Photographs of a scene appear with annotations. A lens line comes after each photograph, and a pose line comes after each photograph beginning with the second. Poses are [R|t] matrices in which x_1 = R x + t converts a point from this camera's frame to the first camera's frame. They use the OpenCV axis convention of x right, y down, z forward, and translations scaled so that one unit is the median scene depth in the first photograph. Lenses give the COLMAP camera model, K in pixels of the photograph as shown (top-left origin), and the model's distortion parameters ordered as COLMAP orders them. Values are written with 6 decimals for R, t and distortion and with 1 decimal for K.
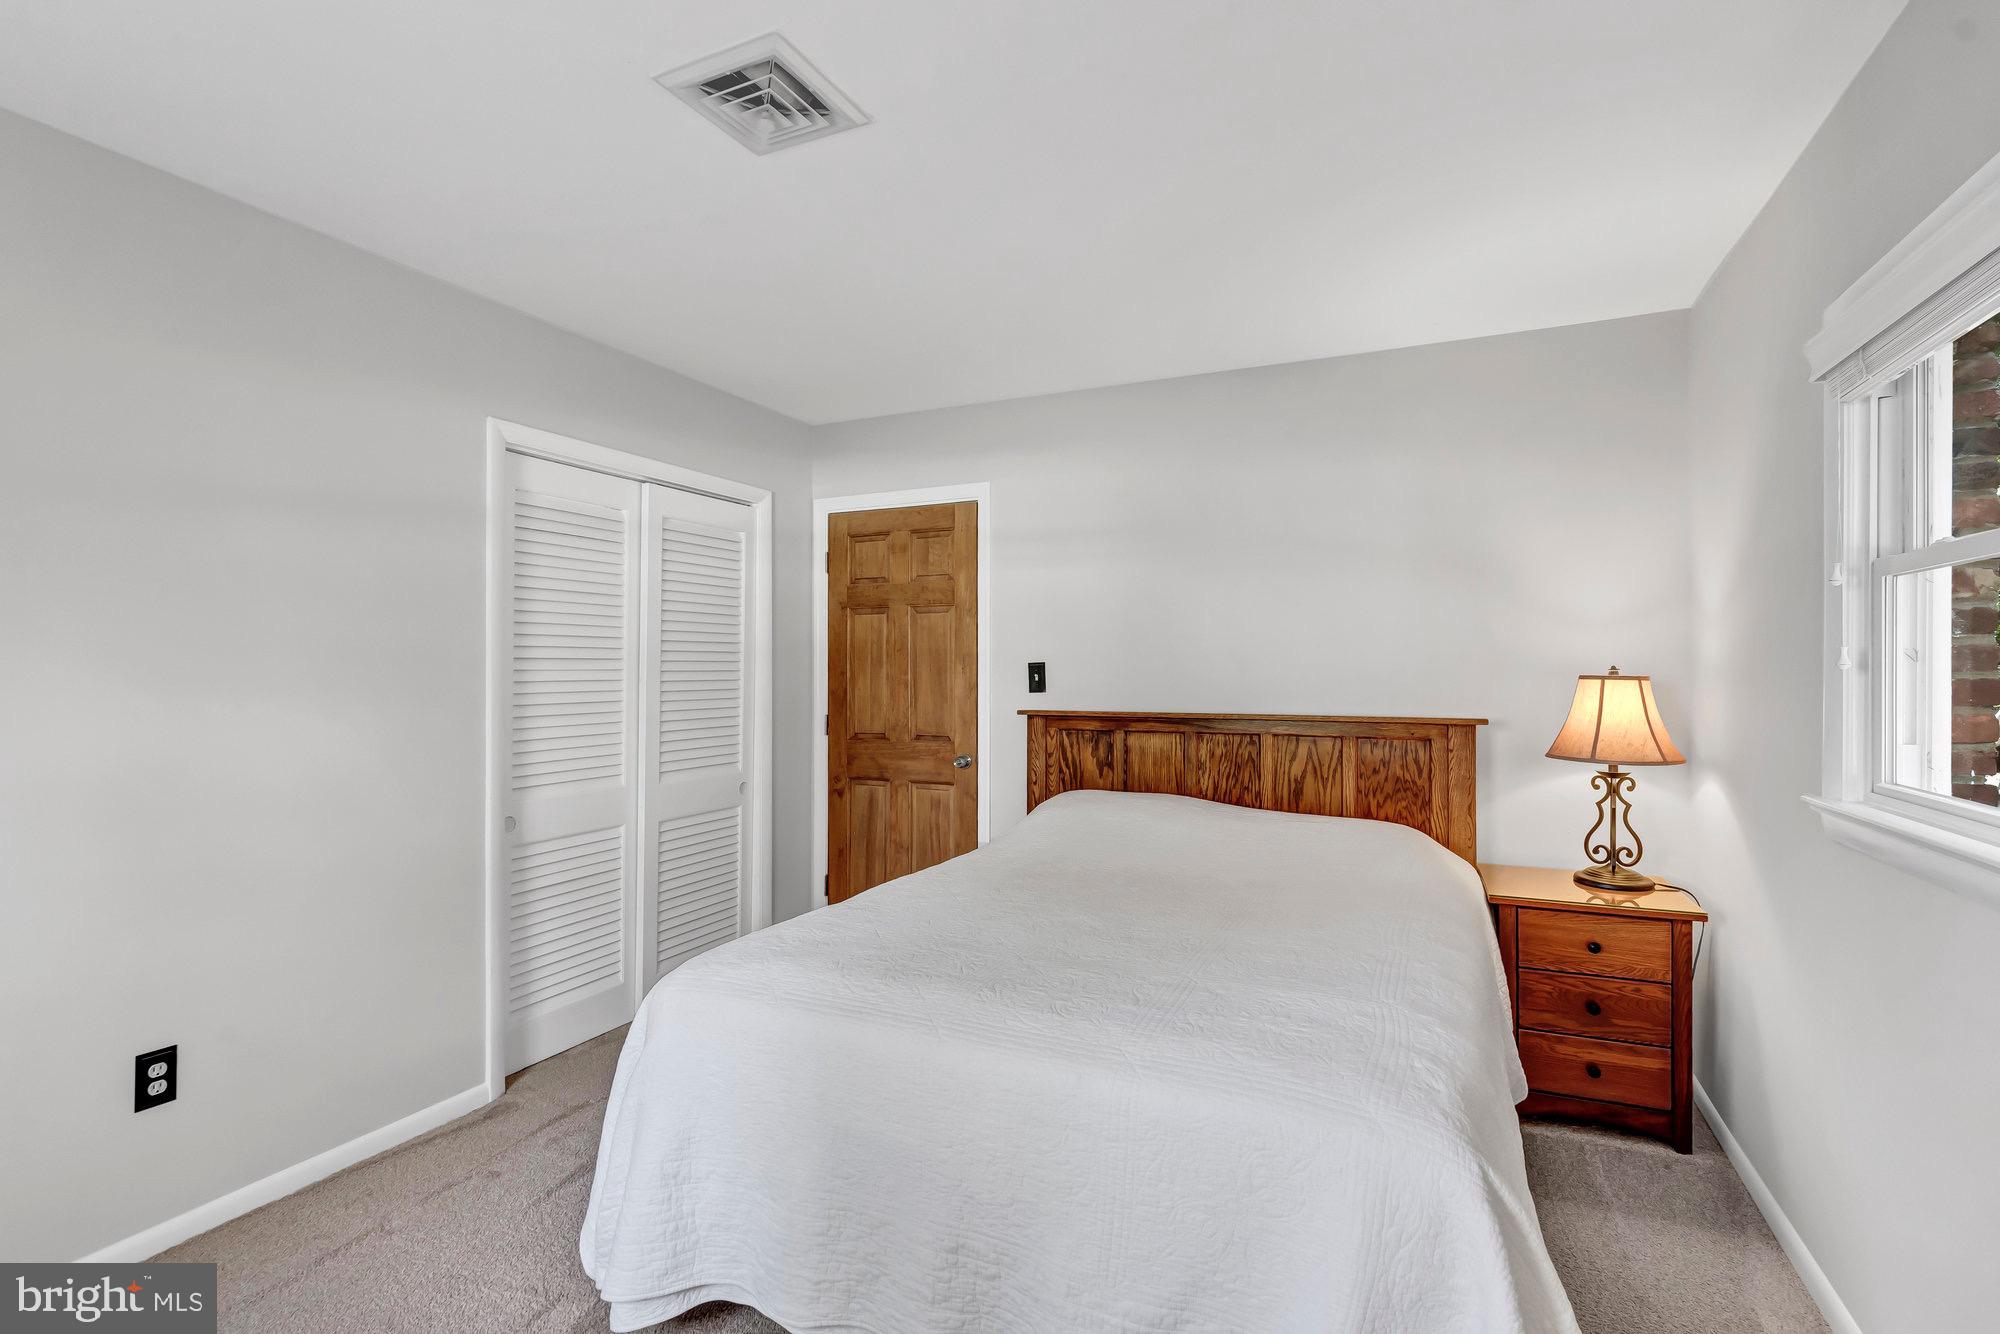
lens RADIAL K [[912.0, 0, 875.8], [0, 912.0, 666.8], [0, 0, 1]] dist [-0.002760, -0.000538]
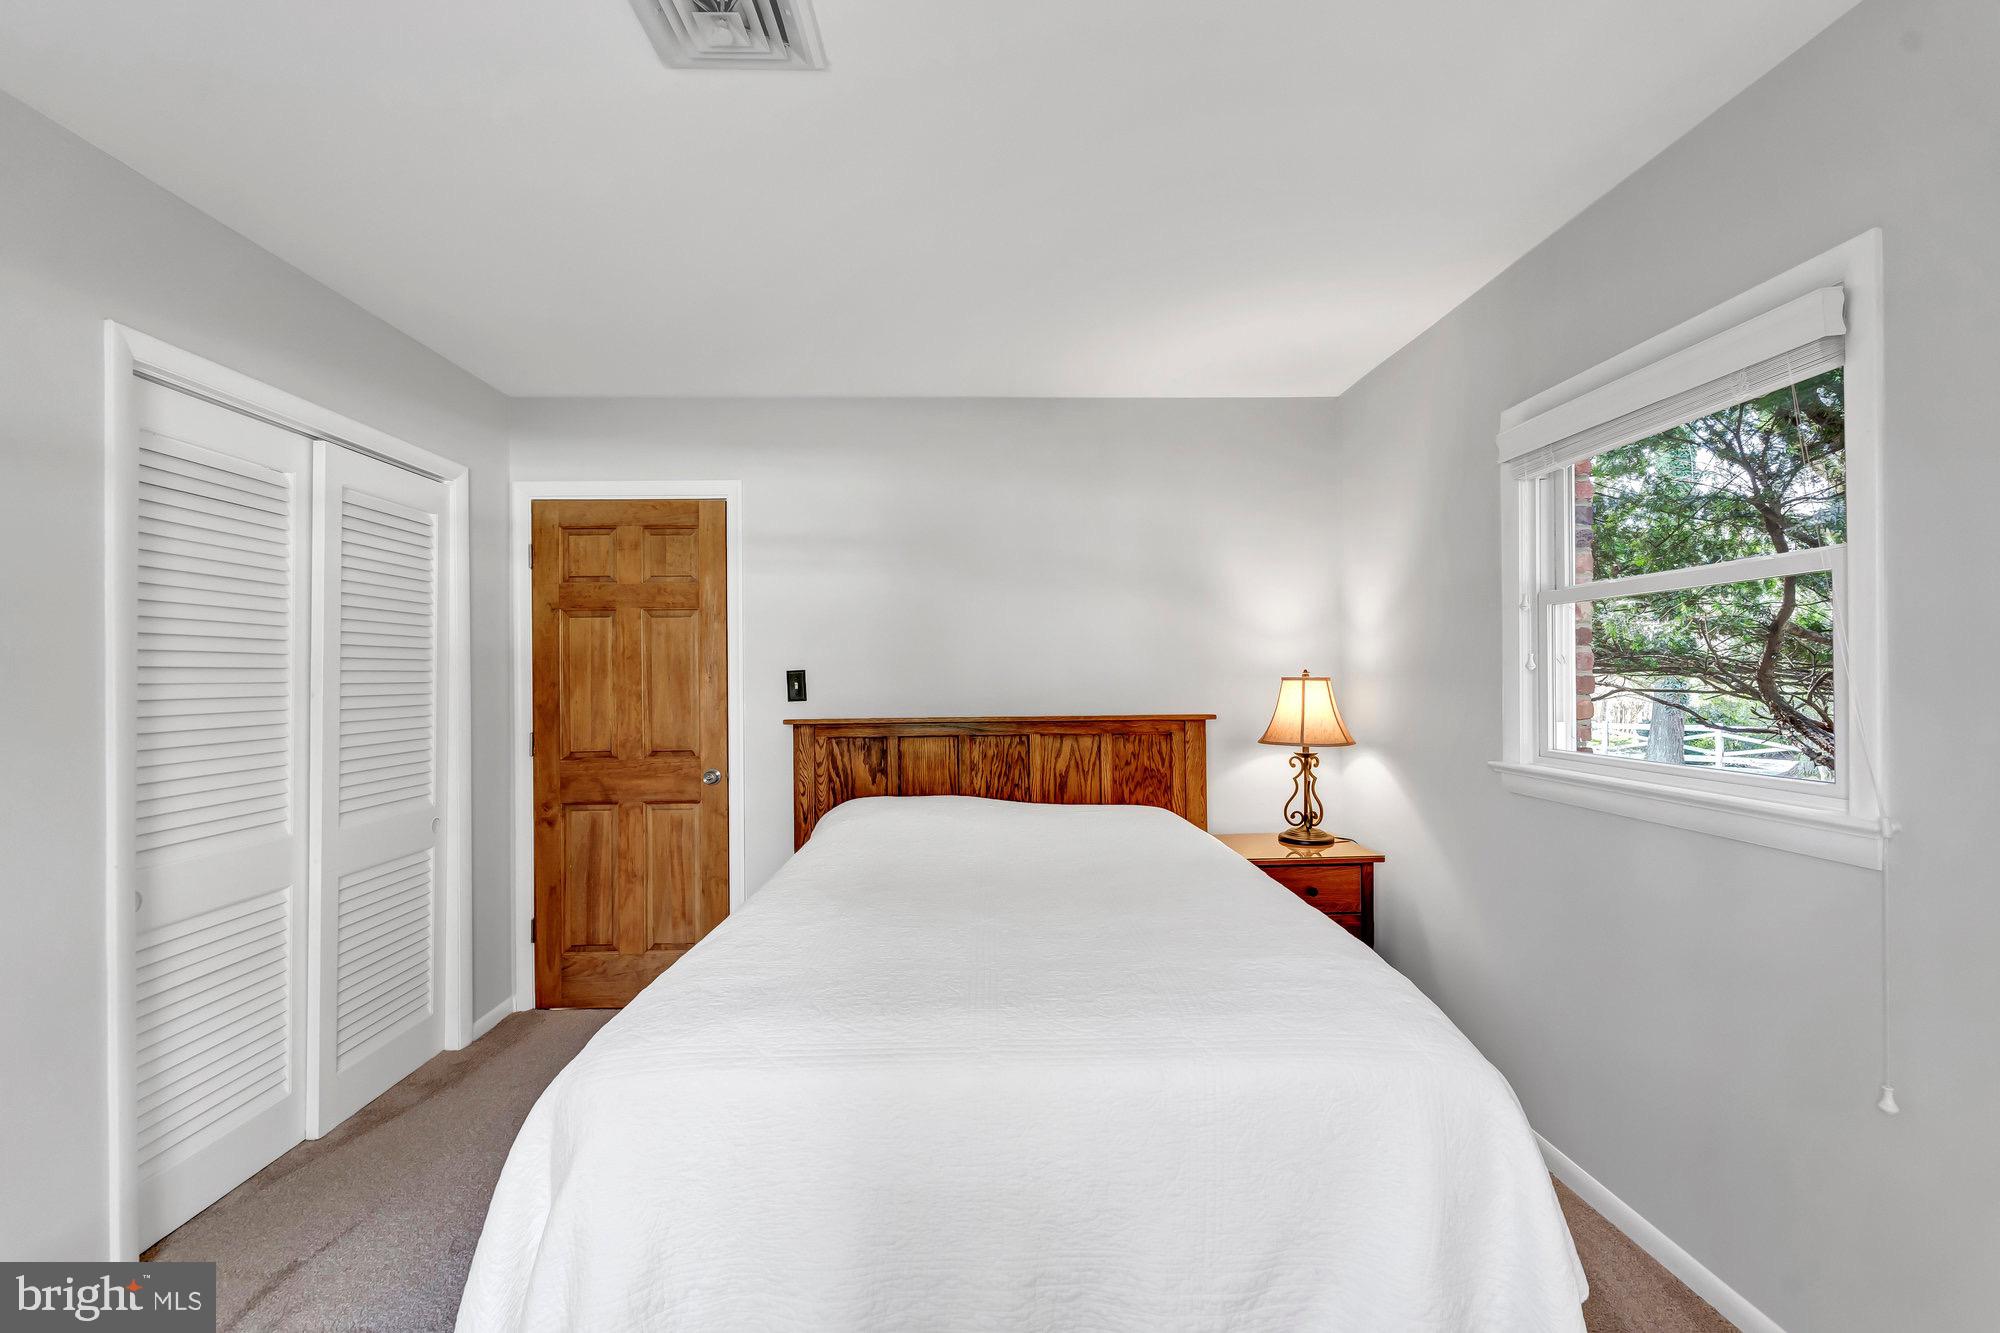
lens RADIAL K [[912.0, 0, 993.0], [0, 912.0, 674.0], [0, 0, 1]] dist [-0.002760, -0.000538]
pose [[0.882169, -0.007088, 0.470880, -0.134834], [0.008031, 0.999968, 0.000008, 0.001133], [-0.470865, 0.003774, 0.882197, 0.060220]]
